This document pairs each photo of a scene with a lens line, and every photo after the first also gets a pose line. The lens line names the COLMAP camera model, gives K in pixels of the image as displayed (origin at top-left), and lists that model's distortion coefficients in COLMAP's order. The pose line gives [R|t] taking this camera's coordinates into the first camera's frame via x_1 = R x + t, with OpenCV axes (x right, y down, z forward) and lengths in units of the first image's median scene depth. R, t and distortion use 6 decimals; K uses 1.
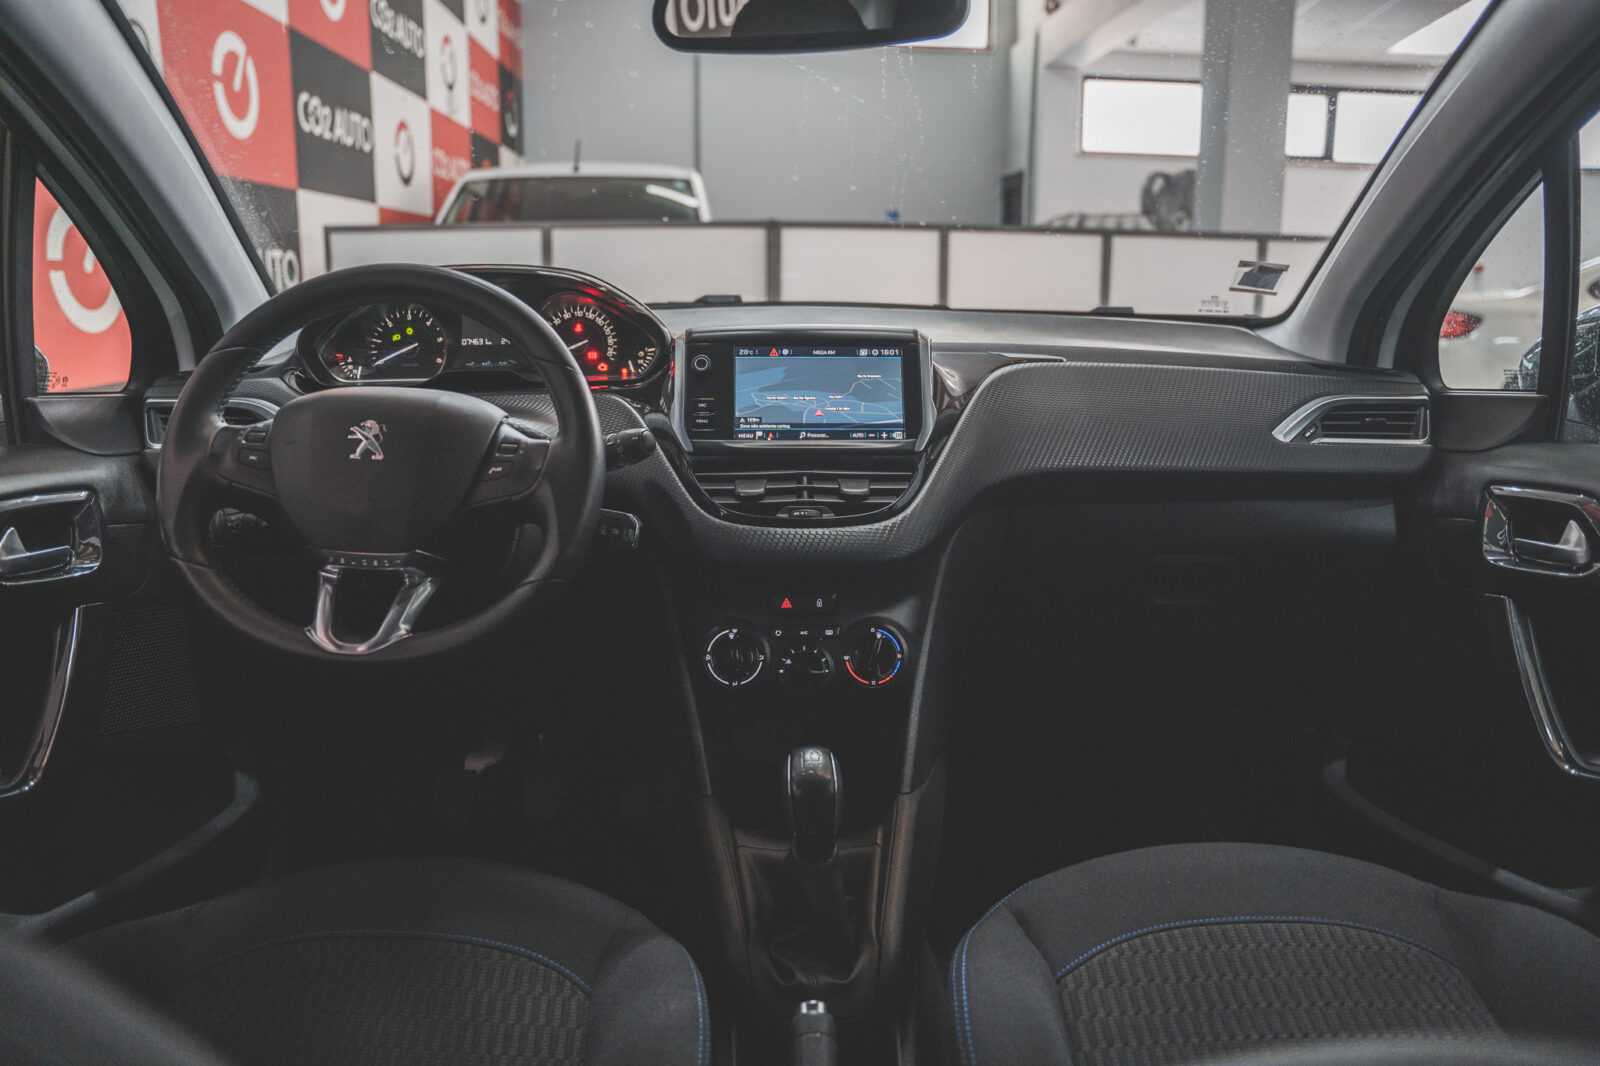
lens RADIAL K [[1150.8, 0, 800.0], [0, 1150.8, 533.0], [0, 0, 1]] dist [-0.044121, -0.000390]
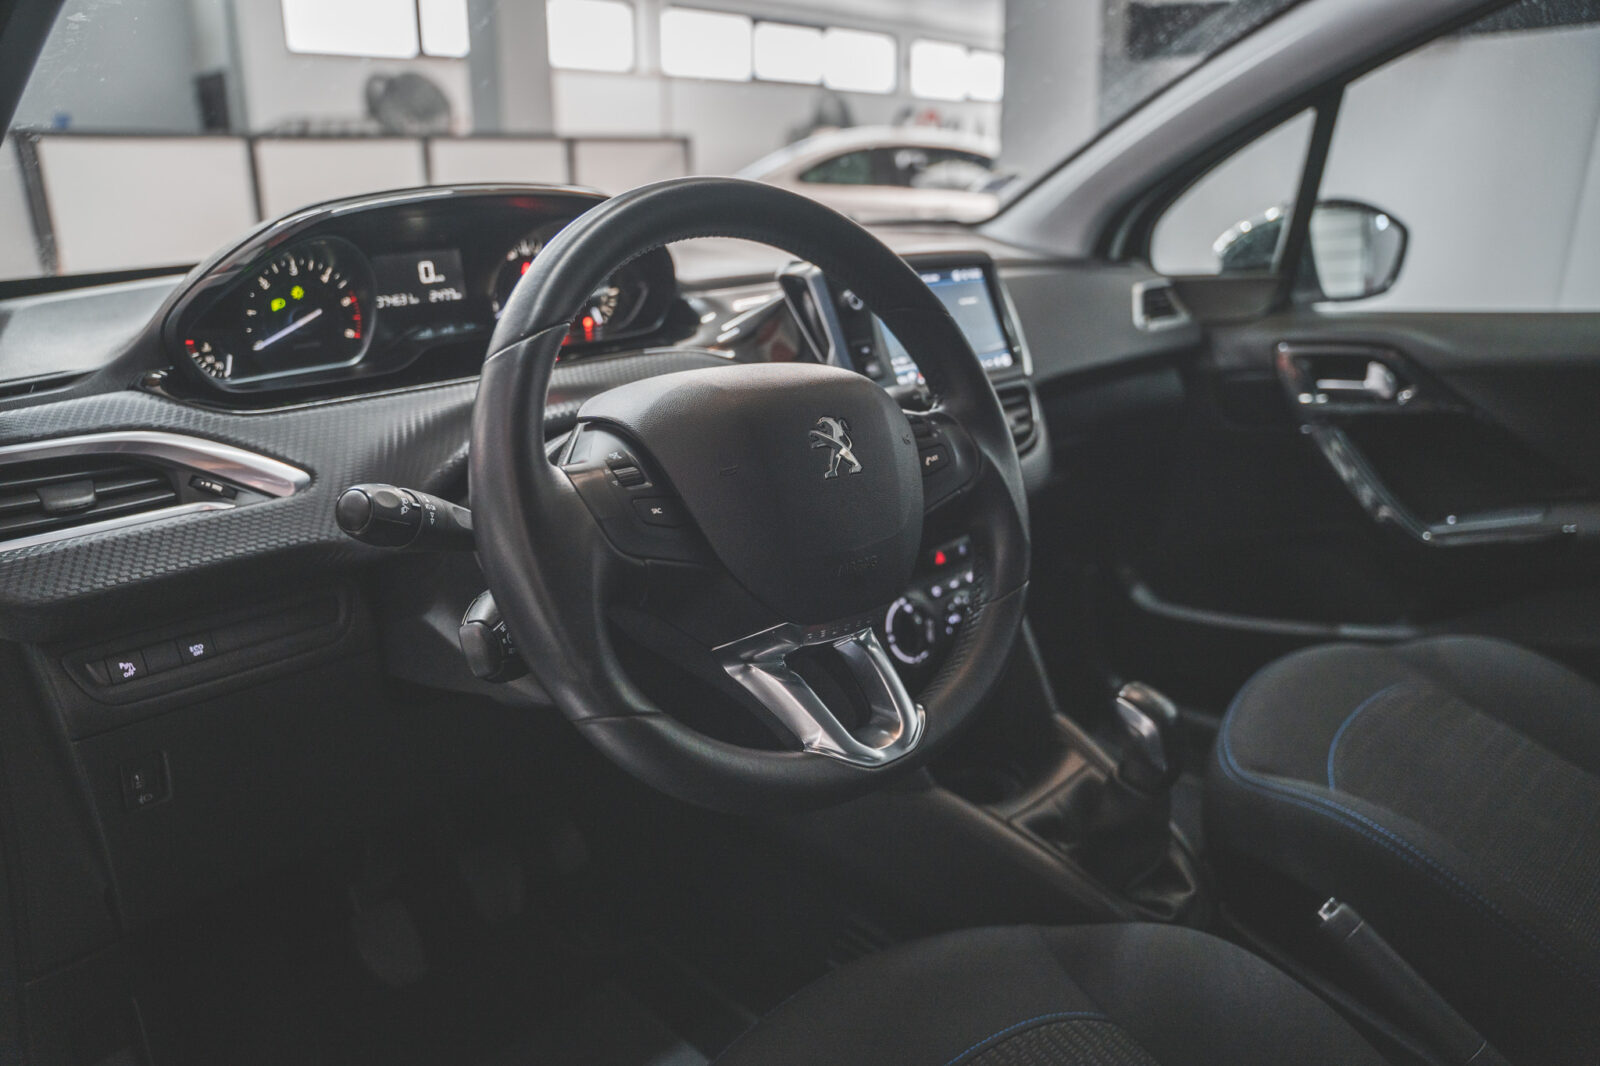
lens RADIAL K [[1112.3, 0, 800.0], [0, 1112.3, 533.0], [0, 0, 1]] dist [-0.053603, -0.001477]
pose [[0.736135, -0.217315, 0.640998, -0.557977], [0.158752, 0.976072, 0.148599, -0.091129], [-0.657953, -0.007629, 0.753020, 0.346241]]
